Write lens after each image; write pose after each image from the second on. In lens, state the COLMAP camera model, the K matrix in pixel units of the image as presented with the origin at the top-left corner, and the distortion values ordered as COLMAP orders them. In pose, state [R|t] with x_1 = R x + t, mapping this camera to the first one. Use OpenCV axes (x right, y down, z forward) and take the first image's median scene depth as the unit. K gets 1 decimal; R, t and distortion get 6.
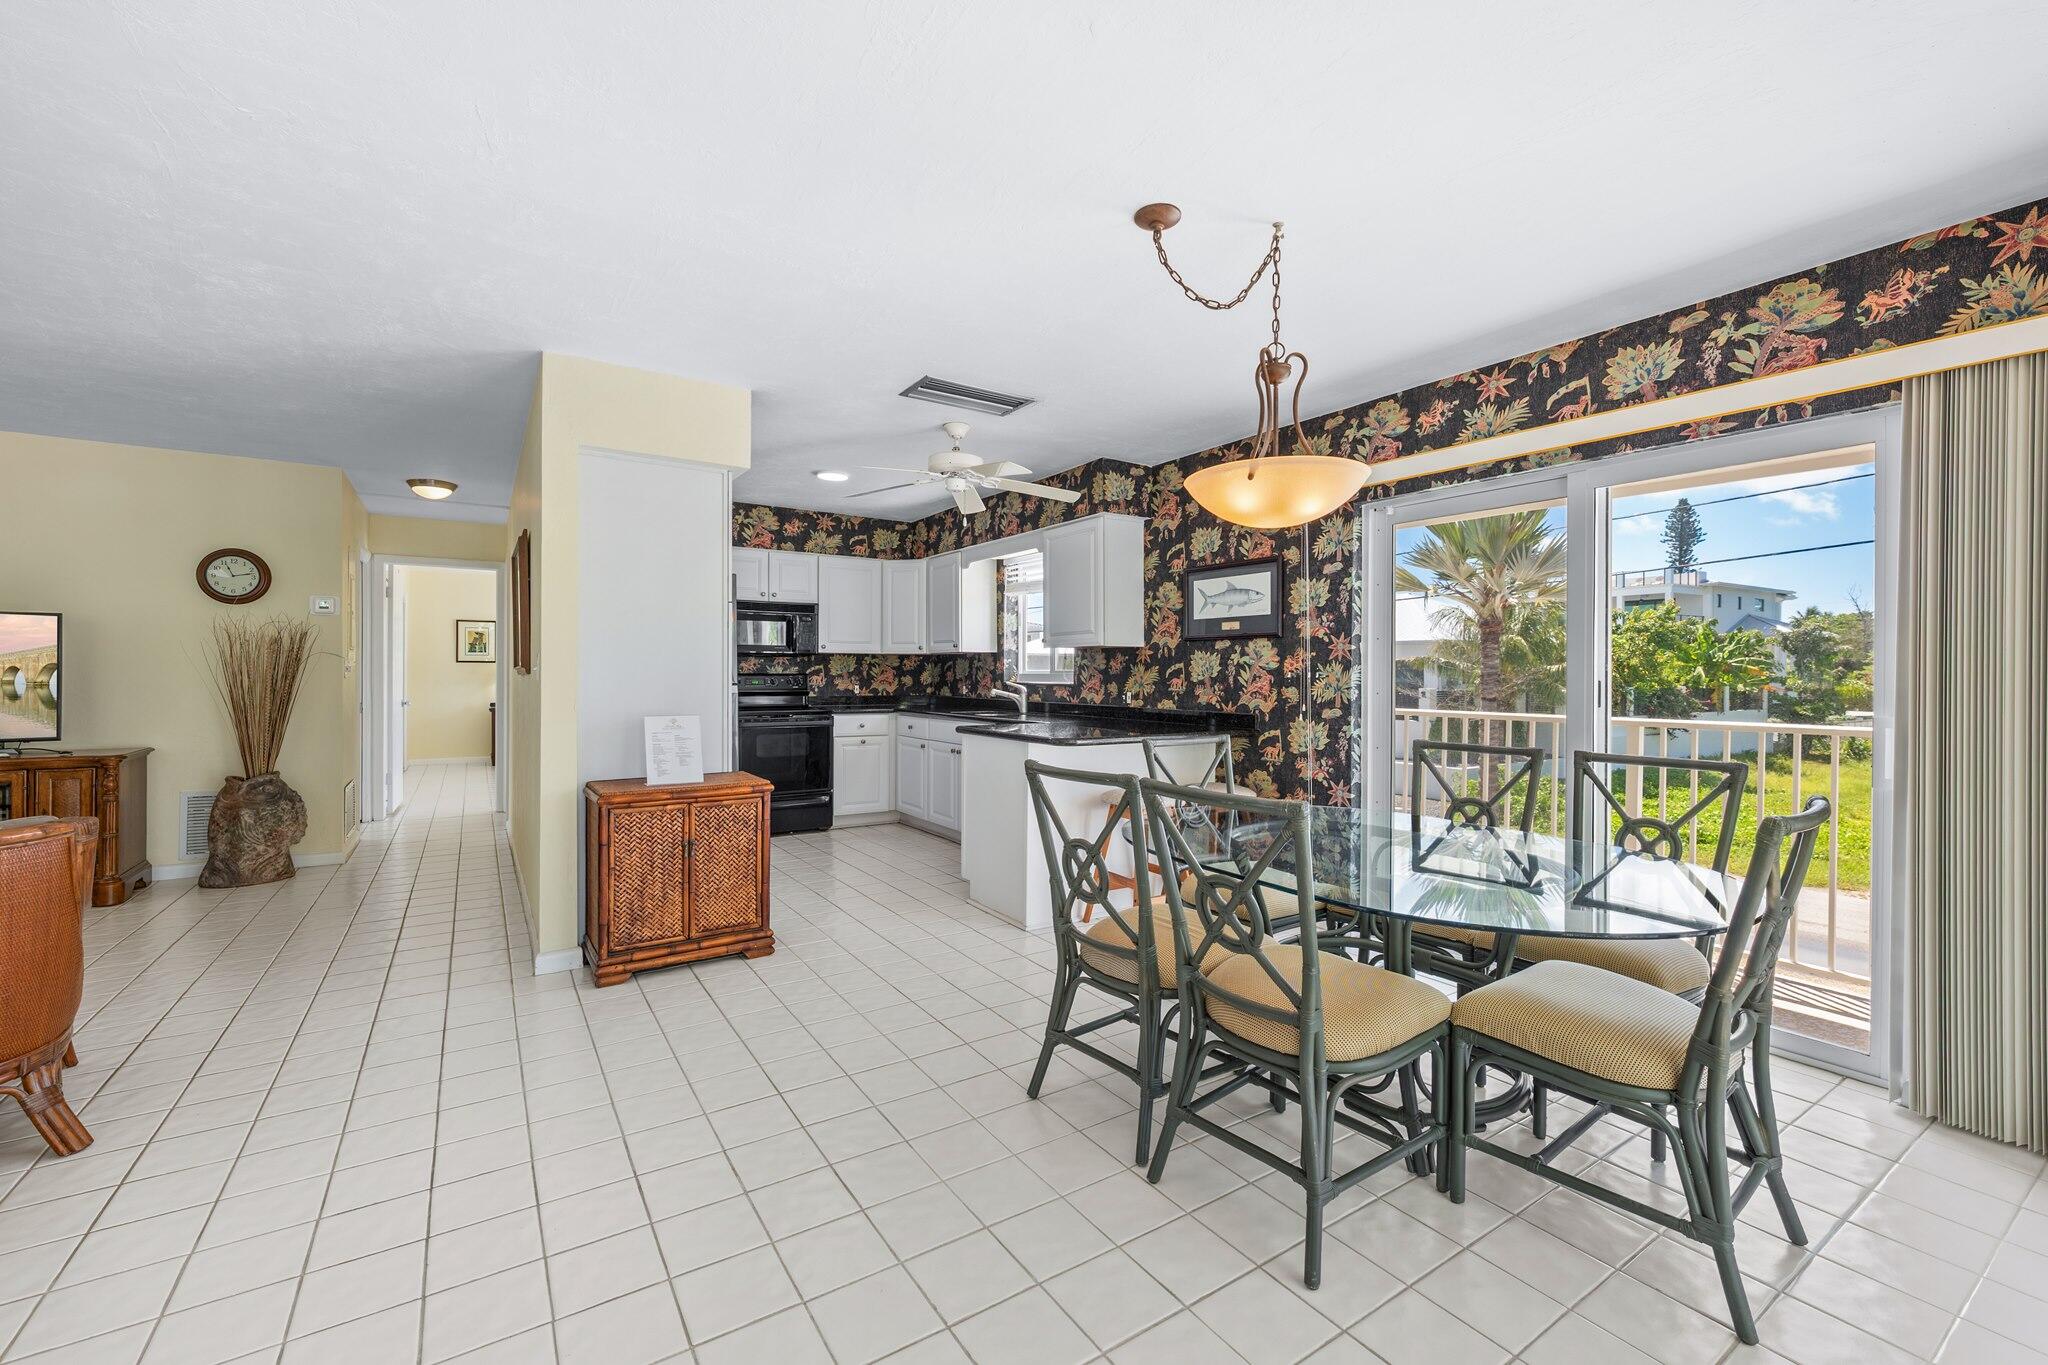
lens RADIAL K [[851.2, 0, 1028.4], [0, 851.2, 679.1], [0, 0, 1]] dist [0.000113, -0.000147]
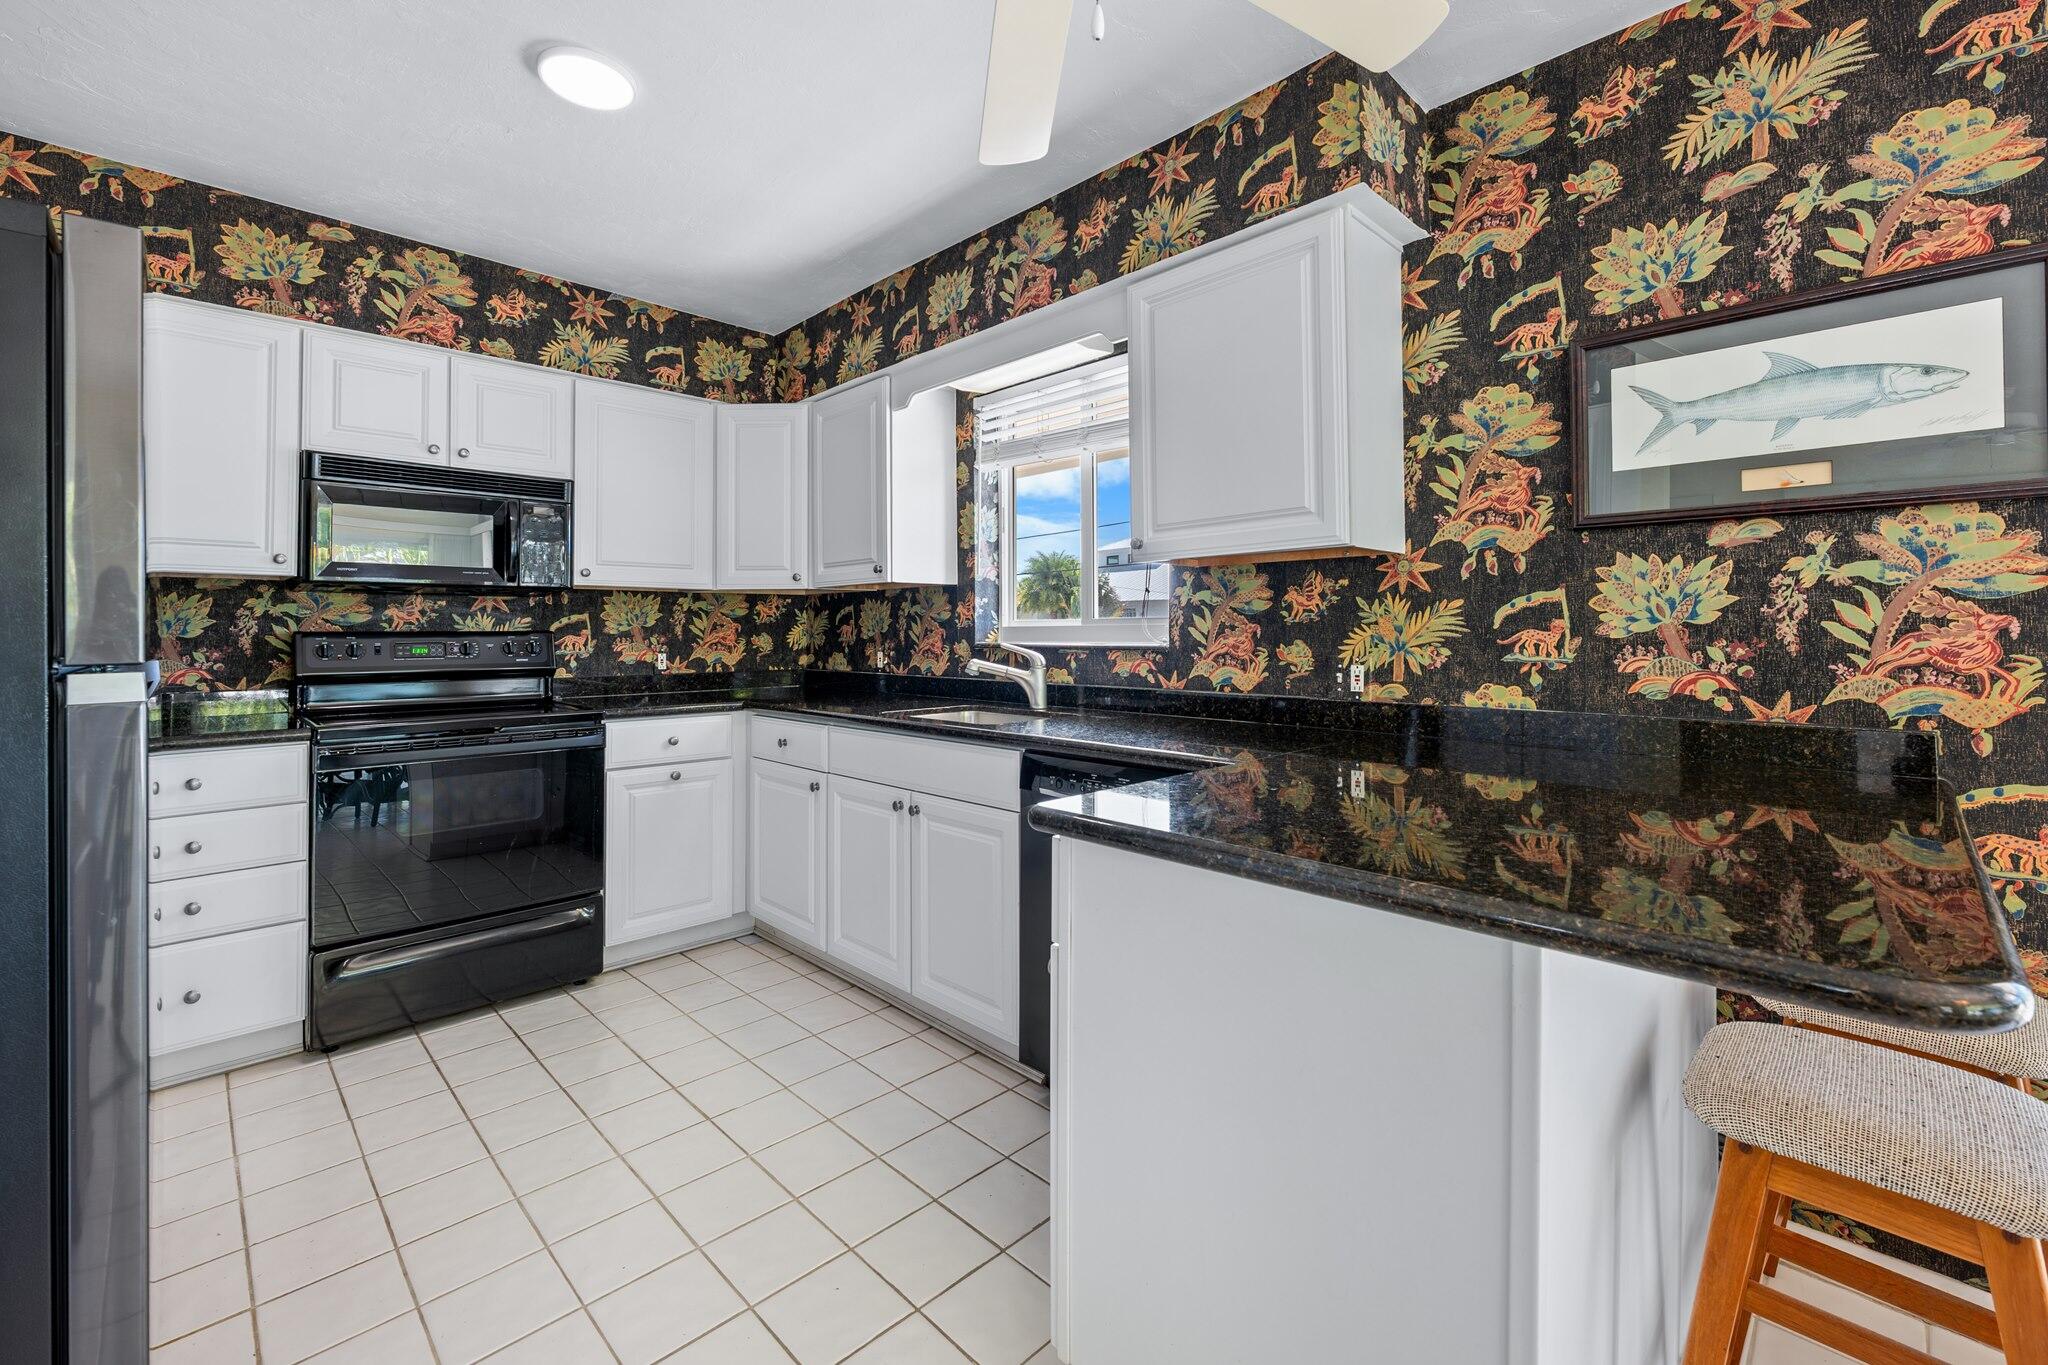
lens RADIAL K [[851.2, 0, 1021.7], [0, 851.2, 613.7], [0, 0, 1]] dist [0.000113, -0.000147]
pose [[0.980818, -0.005116, 0.194860, -0.099802], [0.010716, 0.999559, -0.027693, 0.000104], [-0.194632, 0.029250, 0.980440, 0.510751]]
